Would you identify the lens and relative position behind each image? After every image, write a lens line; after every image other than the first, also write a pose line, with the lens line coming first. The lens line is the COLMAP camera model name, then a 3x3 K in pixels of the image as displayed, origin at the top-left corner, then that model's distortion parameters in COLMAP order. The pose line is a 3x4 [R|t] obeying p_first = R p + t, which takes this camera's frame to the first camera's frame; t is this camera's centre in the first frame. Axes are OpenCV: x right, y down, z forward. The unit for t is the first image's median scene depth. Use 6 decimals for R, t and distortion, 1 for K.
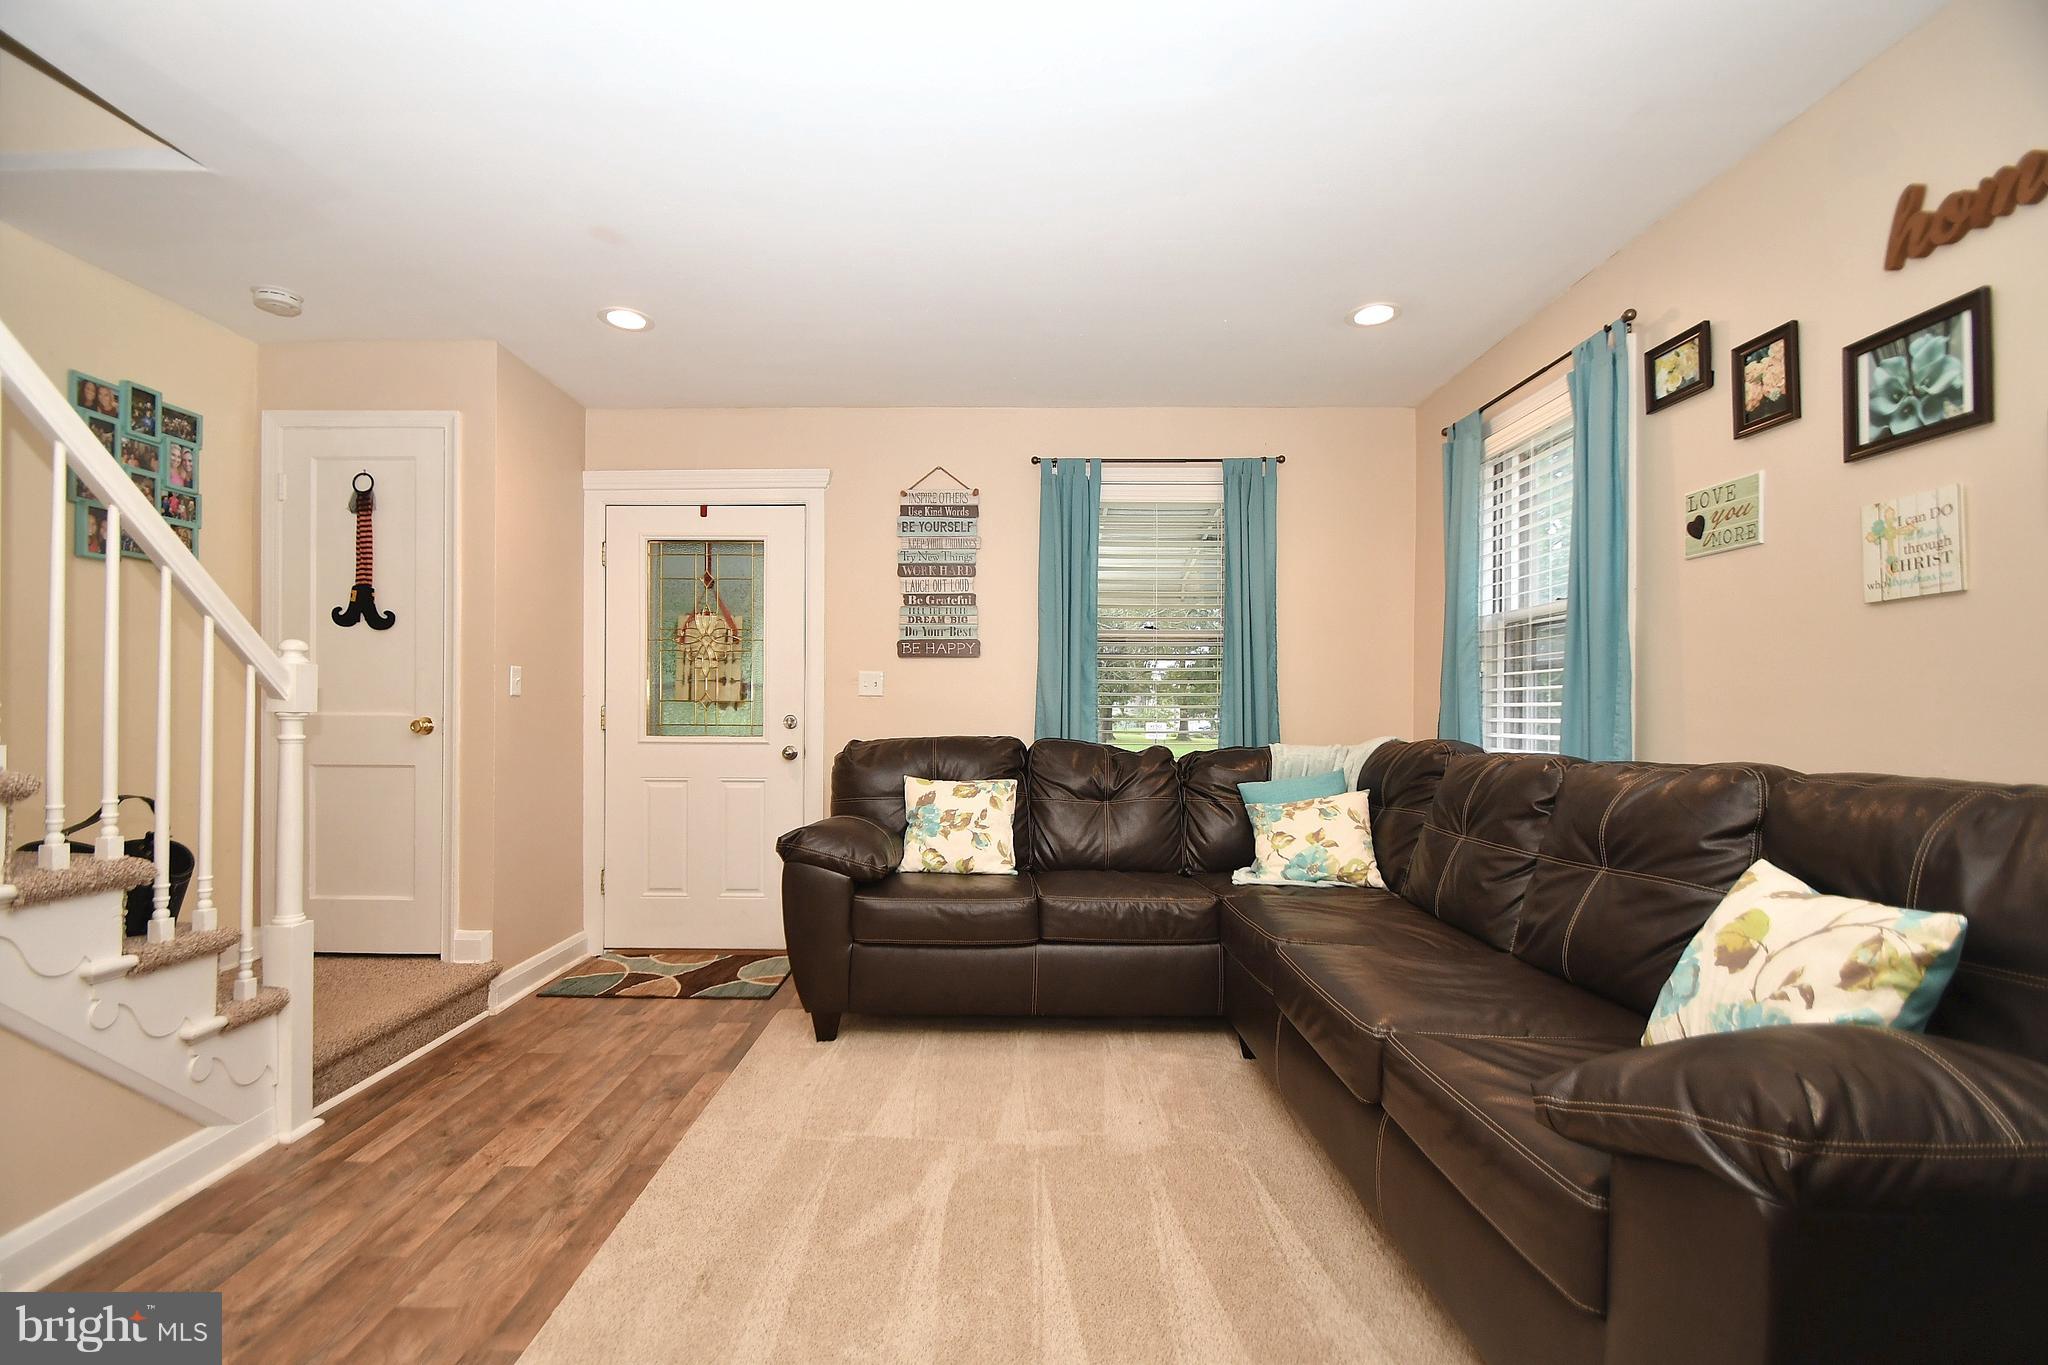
lens RADIAL K [[895.5, 0, 1003.8], [0, 895.5, 712.9], [0, 0, 1]] dist [0.014714, -0.017009]
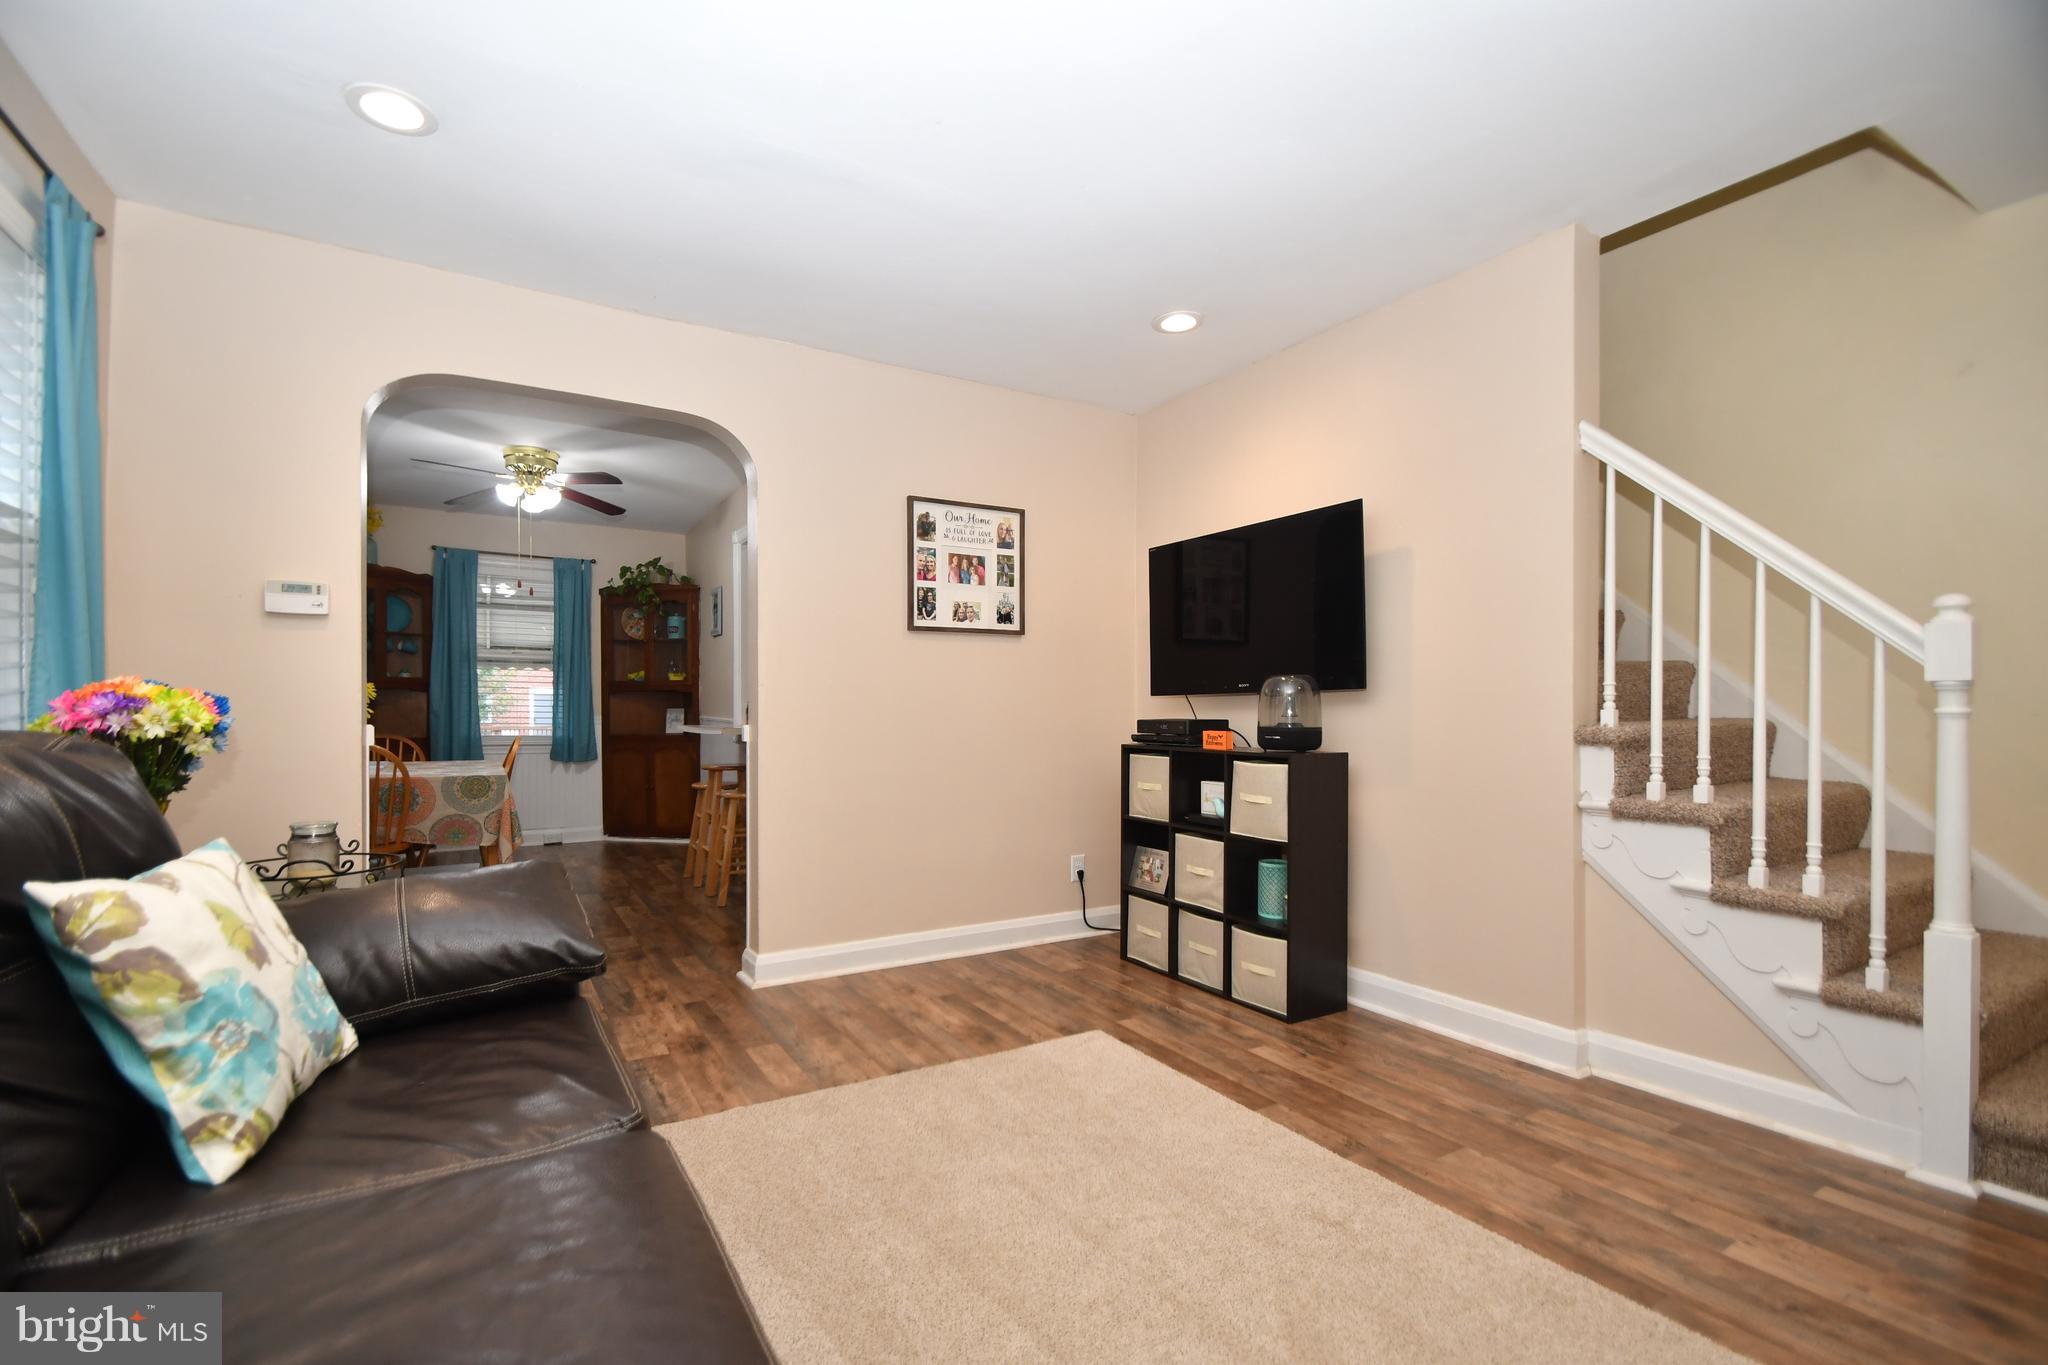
lens RADIAL K [[895.5, 0, 1003.8], [0, 895.5, 712.9], [0, 0, 1]] dist [0.014714, -0.017009]
pose [[-0.862319, -0.001102, -0.506365, 0.295645], [-0.002638, 0.999994, 0.002316, 0.021806], [0.506359, 0.003333, -0.862316, 0.961385]]
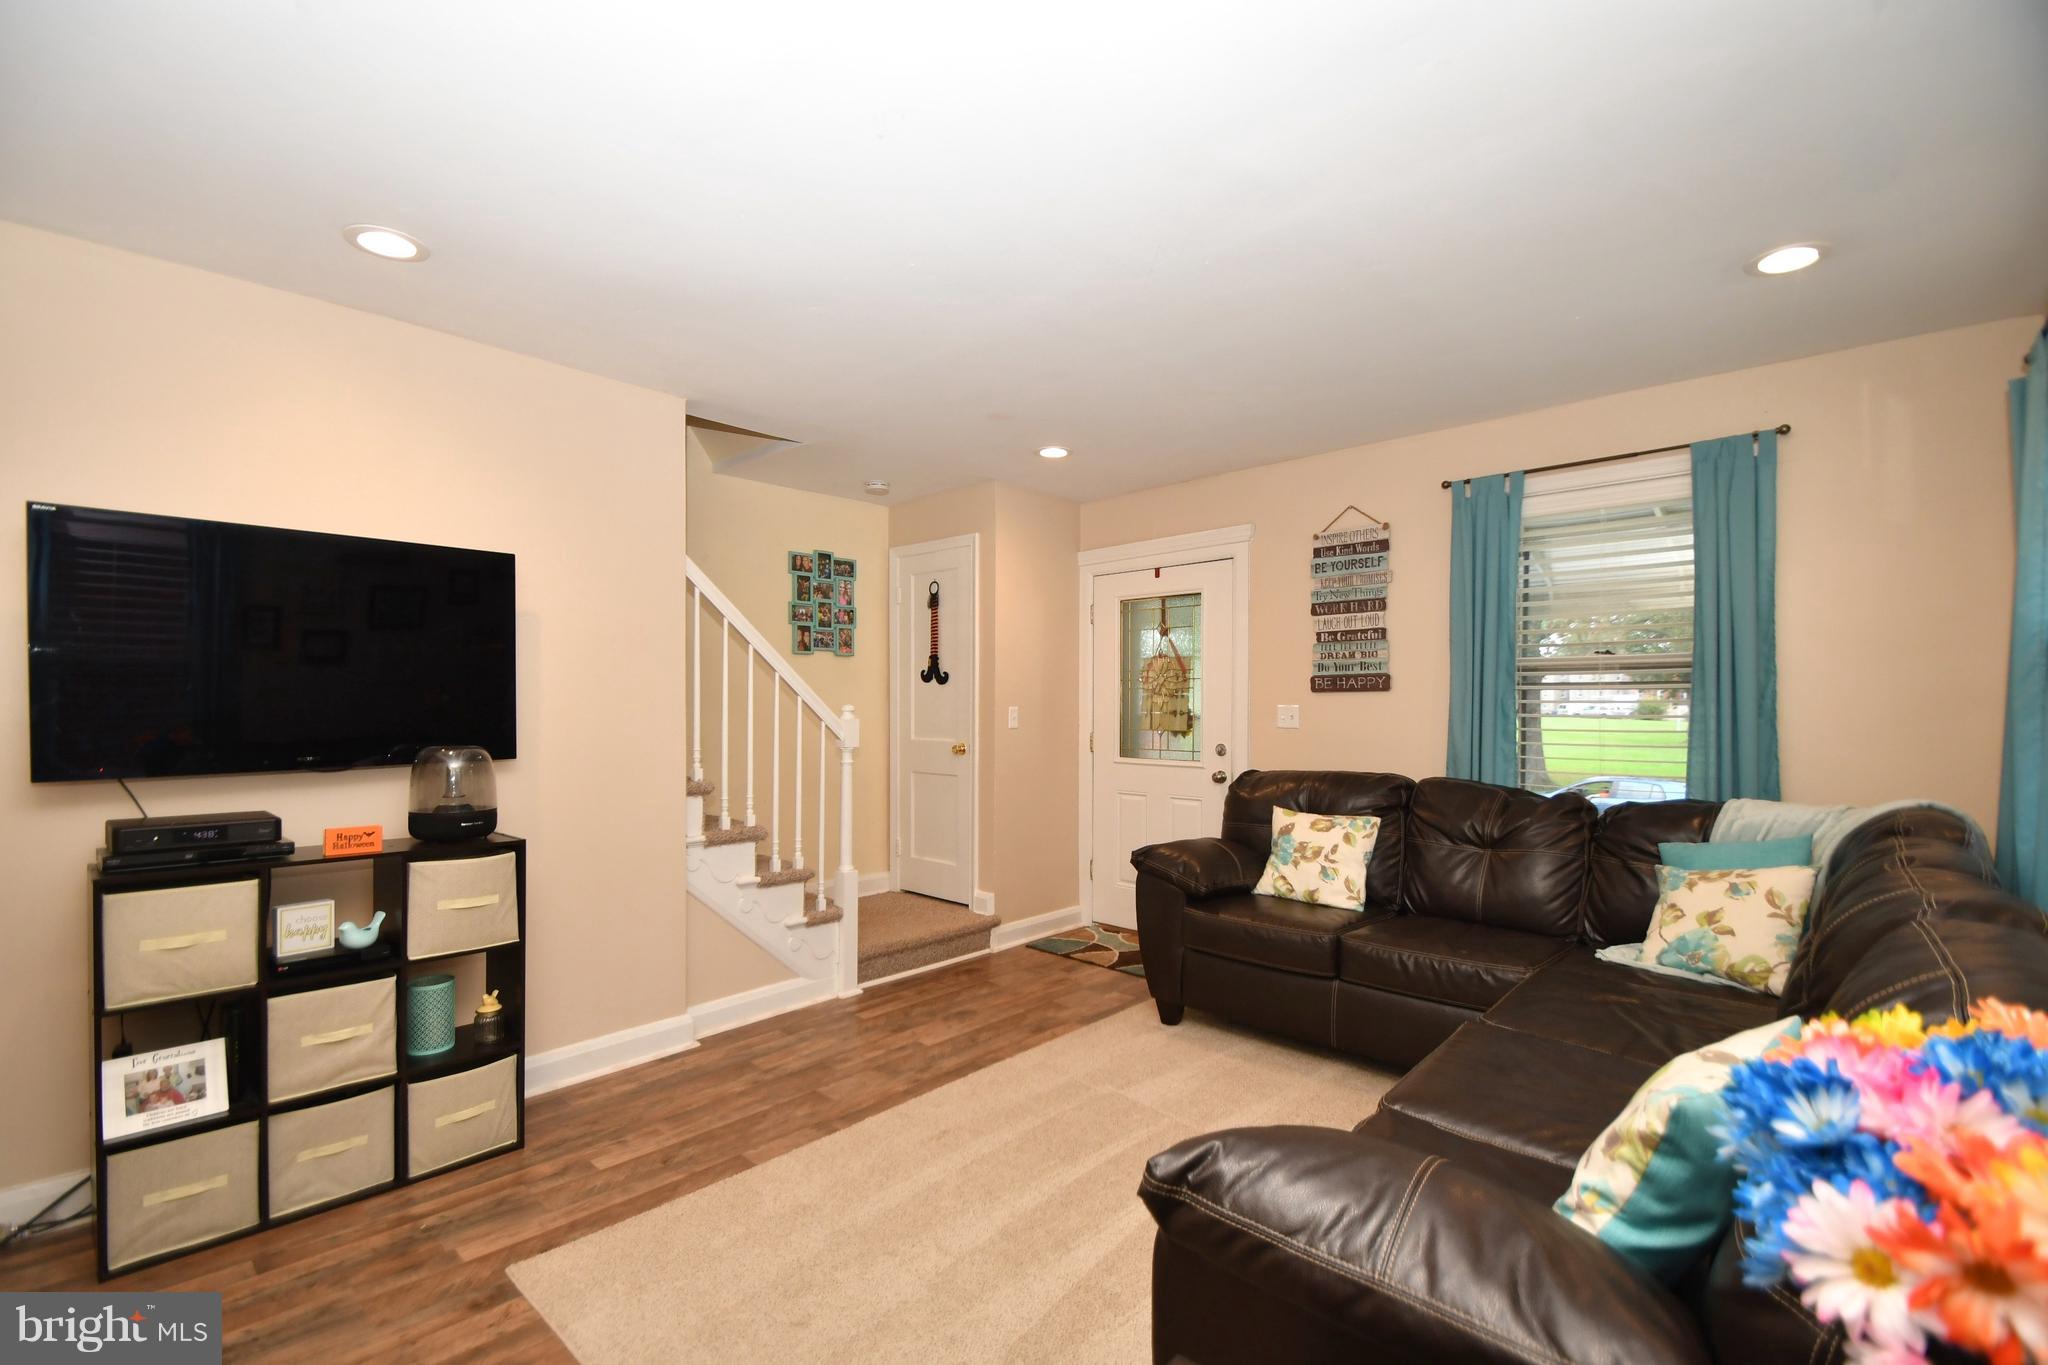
lens RADIAL K [[895.5, 0, 1003.8], [0, 895.5, 712.9], [0, 0, 1]] dist [0.014714, -0.017009]
pose [[0.727389, 0.003143, -0.686219, 0.450046], [-0.000016, 0.999990, 0.004563, -0.055272], [0.686226, -0.003308, 0.727381, -0.026720]]
